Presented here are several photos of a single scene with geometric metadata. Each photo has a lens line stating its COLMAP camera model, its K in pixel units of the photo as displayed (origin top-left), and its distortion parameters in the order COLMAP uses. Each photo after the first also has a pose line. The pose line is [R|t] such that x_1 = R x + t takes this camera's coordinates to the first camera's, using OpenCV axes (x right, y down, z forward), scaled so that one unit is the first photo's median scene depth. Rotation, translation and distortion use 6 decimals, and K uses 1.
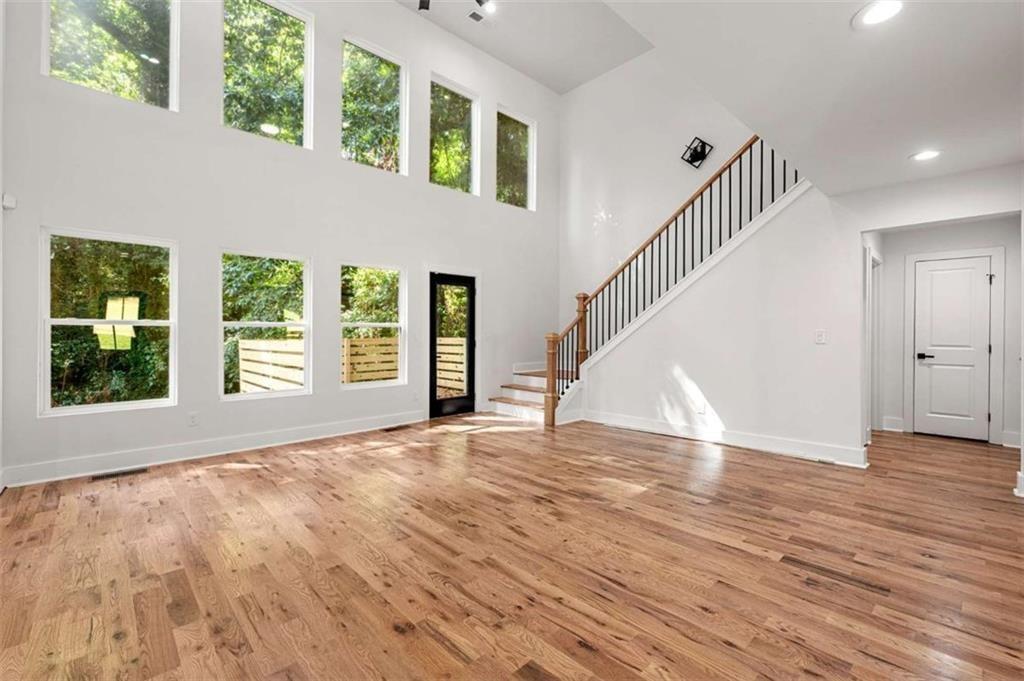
lens RADIAL K [[440.6, 0, 513.0], [0, 440.6, 338.7], [0, 0, 1]] dist [-0.000958, -0.000003]
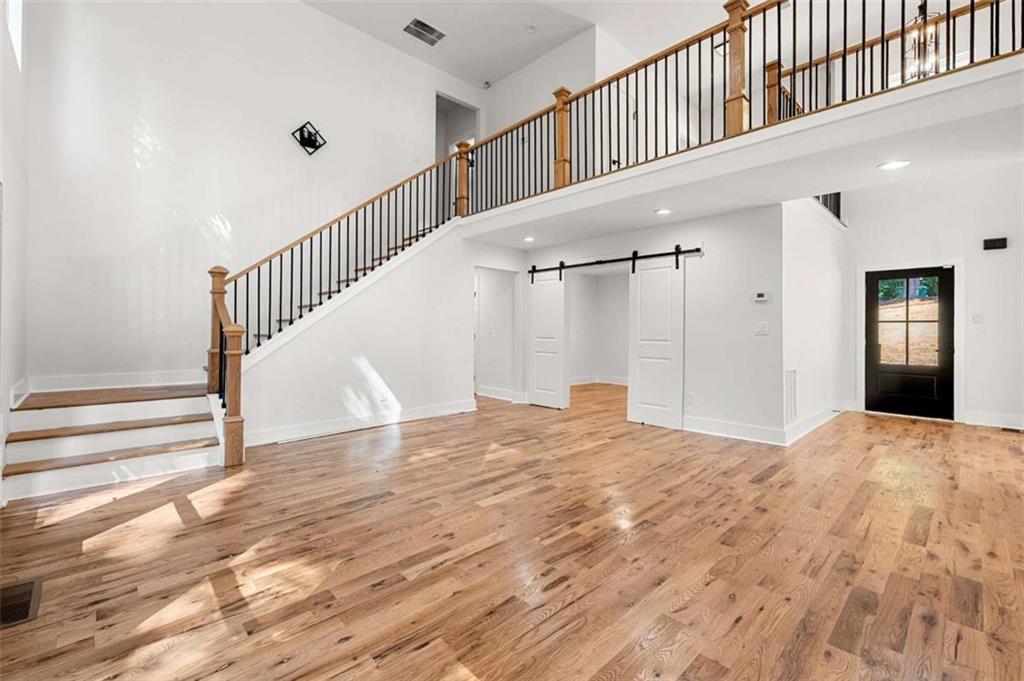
lens RADIAL K [[440.6, 0, 514.1], [0, 440.6, 331.8], [0, 0, 1]] dist [-0.000958, -0.000003]
pose [[-0.008604, -0.003008, 0.999958, -0.972383], [0.003822, 0.999988, 0.003041, -0.002953], [-0.999956, 0.003848, -0.008592, 1.004874]]
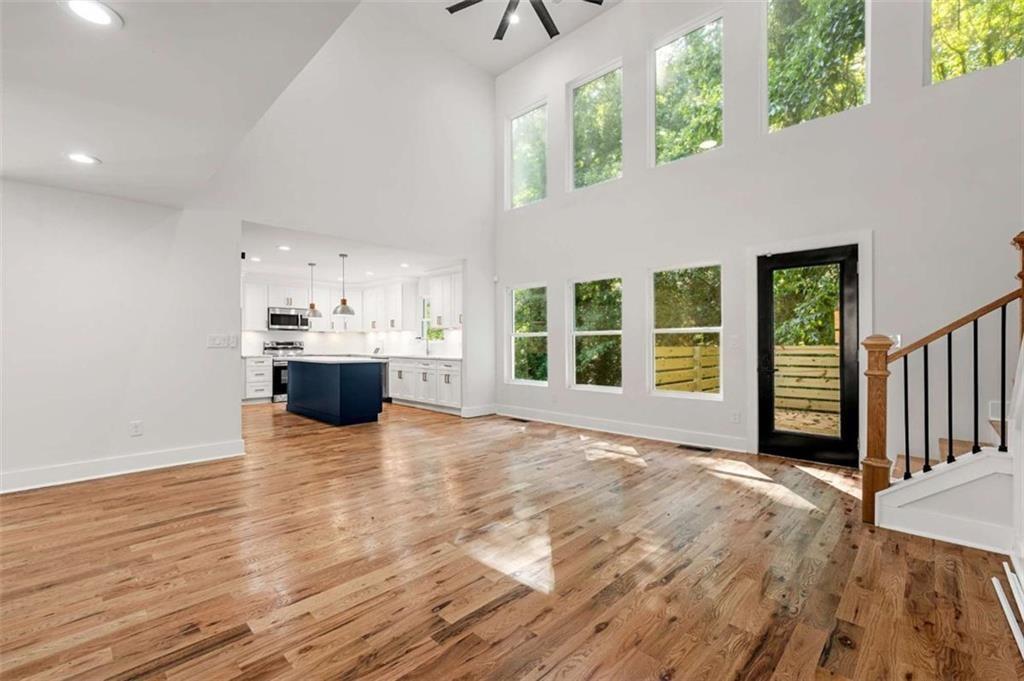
lens RADIAL K [[440.6, 0, 507.1], [0, 440.6, 339.7], [0, 0, 1]] dist [-0.000958, -0.000003]
pose [[0.035280, -0.007455, -0.999350, 0.960354], [-0.006607, 0.999949, -0.007692, -0.001576], [0.999356, 0.006874, 0.035229, 0.974712]]
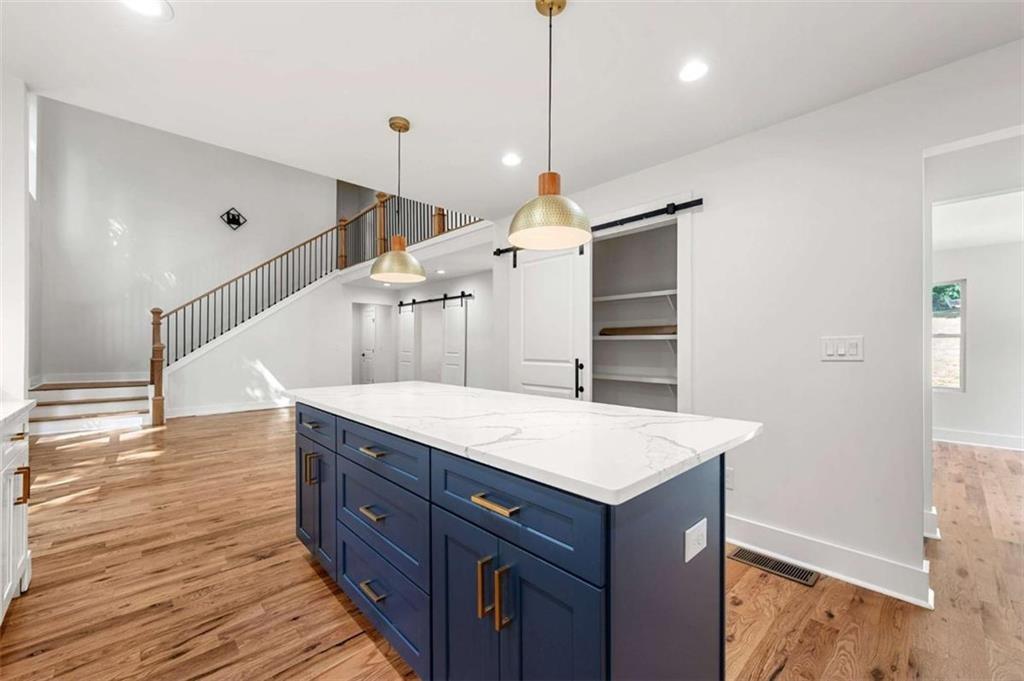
lens RADIAL K [[413.0, 0, 511.6], [0, 413.0, 344.0], [0, 0, 1]] dist [0.000325, -0.000127]
pose [[0.006387, 0.005309, 0.999966, -1.647974], [0.003061, 0.999981, -0.005329, -0.003932], [-0.999975, 0.003095, 0.006371, 0.149162]]
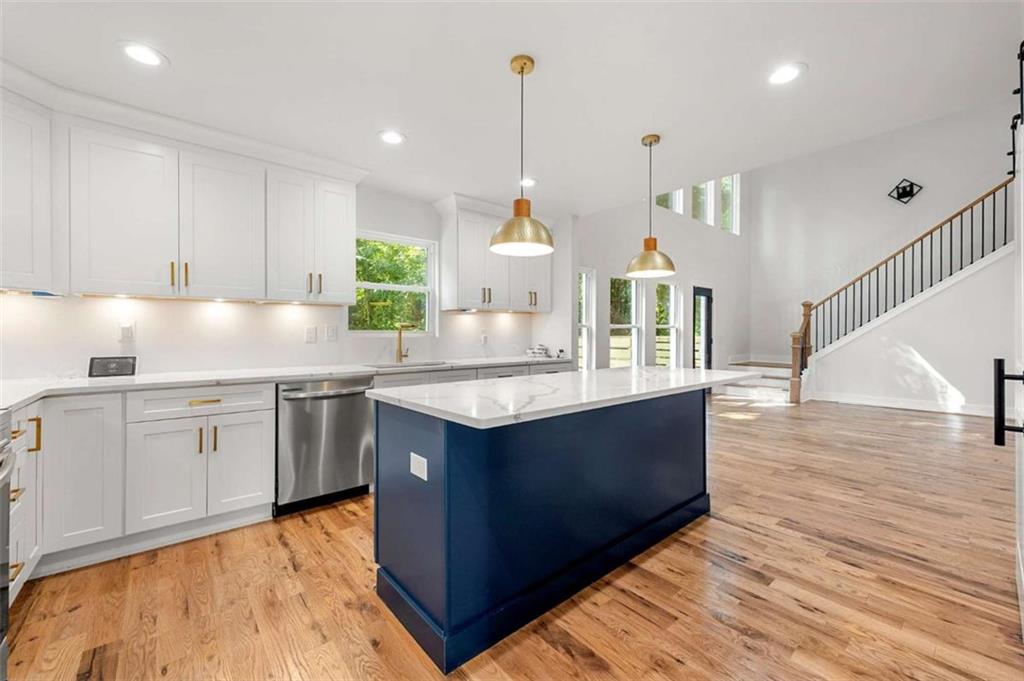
lens RADIAL K [[413.0, 0, 510.9], [0, 413.0, 335.3], [0, 0, 1]] dist [0.000325, -0.000127]
pose [[0.998549, -0.000647, -0.053840, -1.181519], [0.000468, 0.999994, -0.003331, 0.001224], [0.053842, 0.003301, 0.998544, -0.465089]]
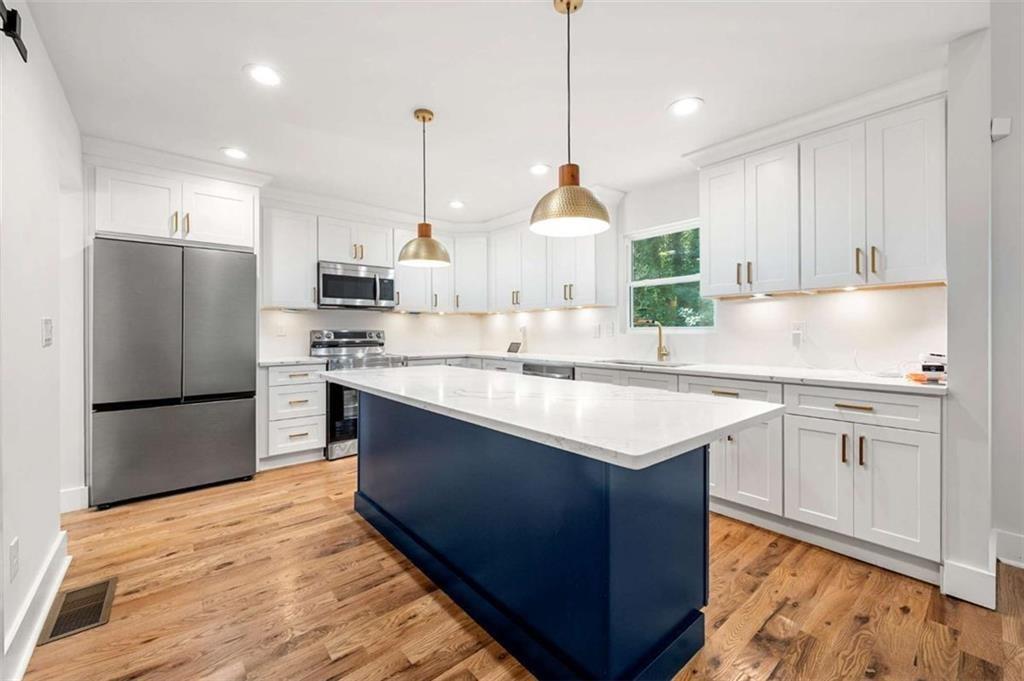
lens RADIAL K [[413.0, 0, 509.7], [0, 413.0, 334.0], [0, 0, 1]] dist [0.000325, -0.000127]
pose [[-0.062563, 0.003557, -0.998035, -0.488568], [-0.005357, 0.999978, 0.003900, 0.000545], [0.998027, 0.005590, -0.062542, 0.304363]]
